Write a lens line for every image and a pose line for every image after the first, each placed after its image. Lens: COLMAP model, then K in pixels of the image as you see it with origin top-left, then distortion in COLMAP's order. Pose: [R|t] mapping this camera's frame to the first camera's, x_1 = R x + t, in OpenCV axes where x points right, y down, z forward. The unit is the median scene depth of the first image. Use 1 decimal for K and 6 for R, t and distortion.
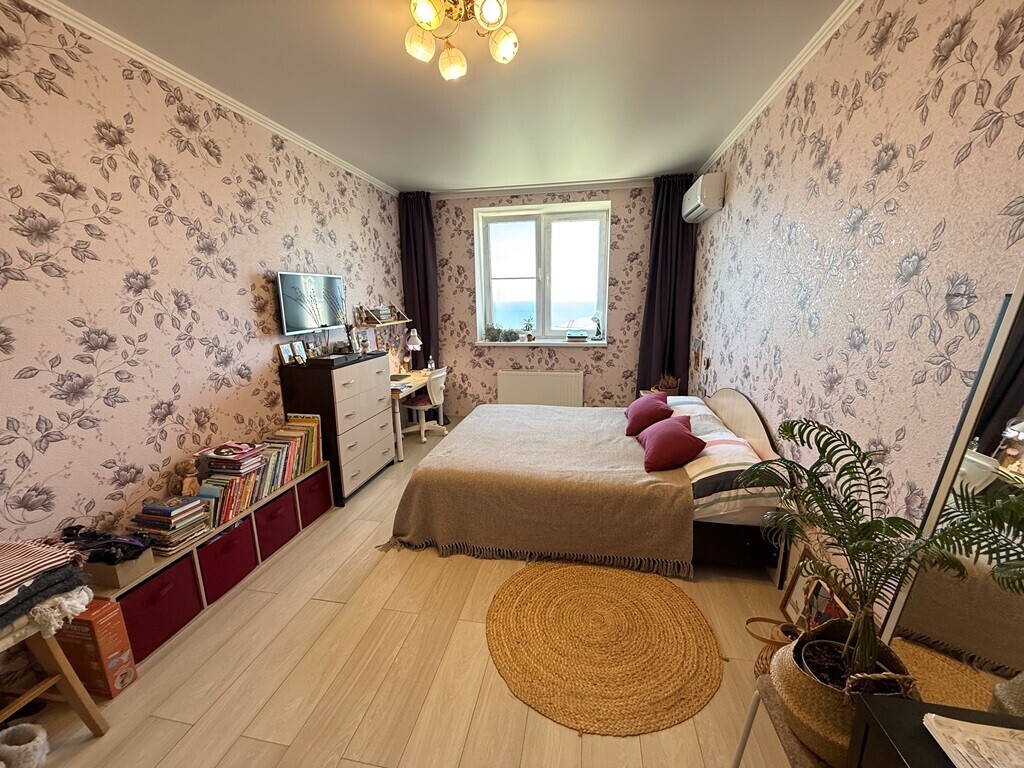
lens RADIAL K [[407.1, 0, 508.9], [0, 407.1, 383.8], [0, 0, 1]] dist [-0.000279, 0.000475]
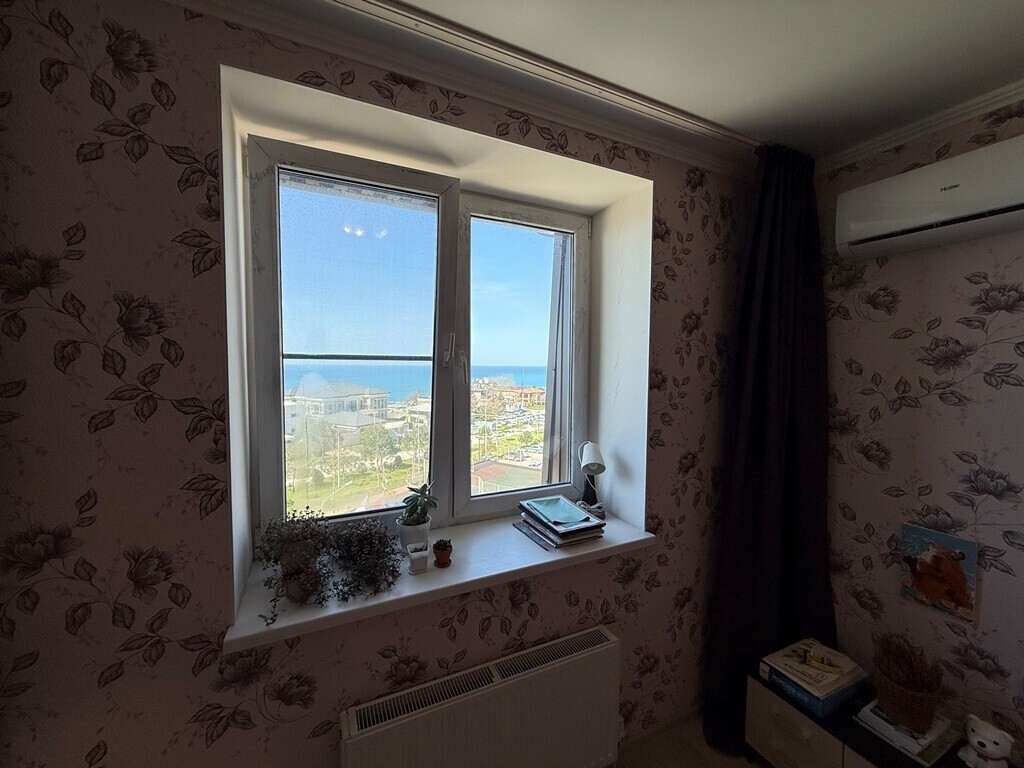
lens RADIAL K [[407.1, 0, 508.9], [0, 407.1, 383.8], [0, 0, 1]] dist [-0.000279, 0.000475]
pose [[0.803664, -0.008444, 0.595023, -0.104413], [0.104201, 0.986448, -0.126741, -0.227776], [-0.585889, 0.163859, 0.793652, 0.831928]]
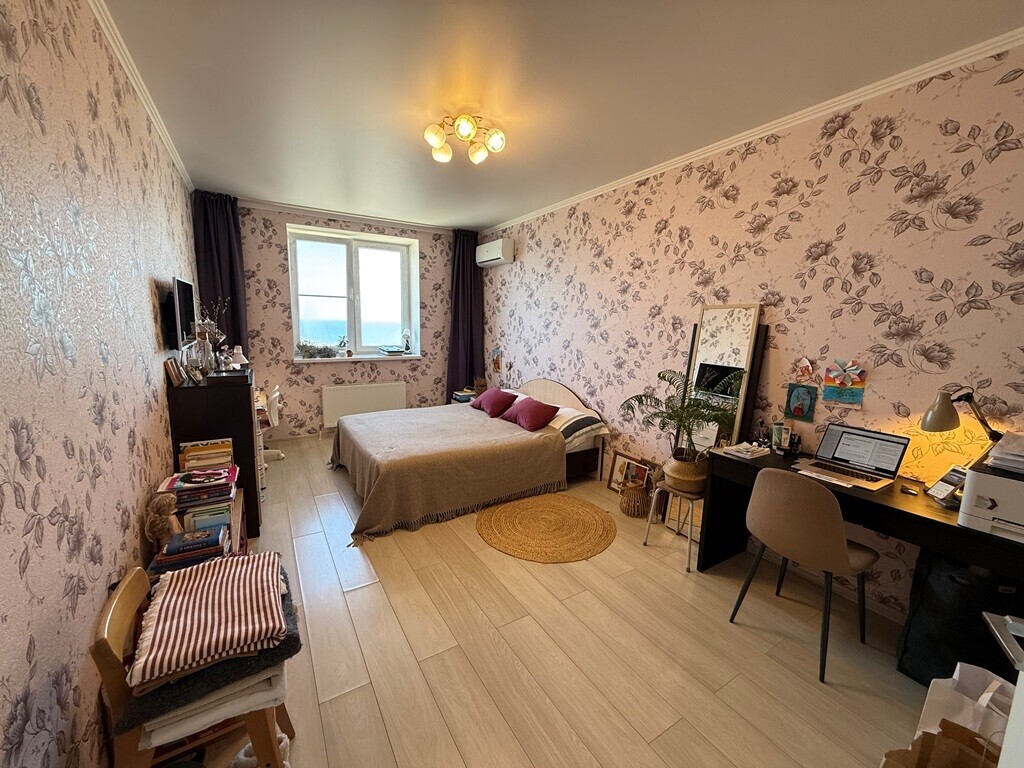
lens RADIAL K [[407.1, 0, 508.9], [0, 407.1, 383.8], [0, 0, 1]] dist [-0.000279, 0.000475]
pose [[0.738681, -0.074326, 0.669945, -0.416922], [0.107775, 0.994139, -0.008540, 0.021311], [-0.665383, 0.078512, 0.742362, -0.058079]]
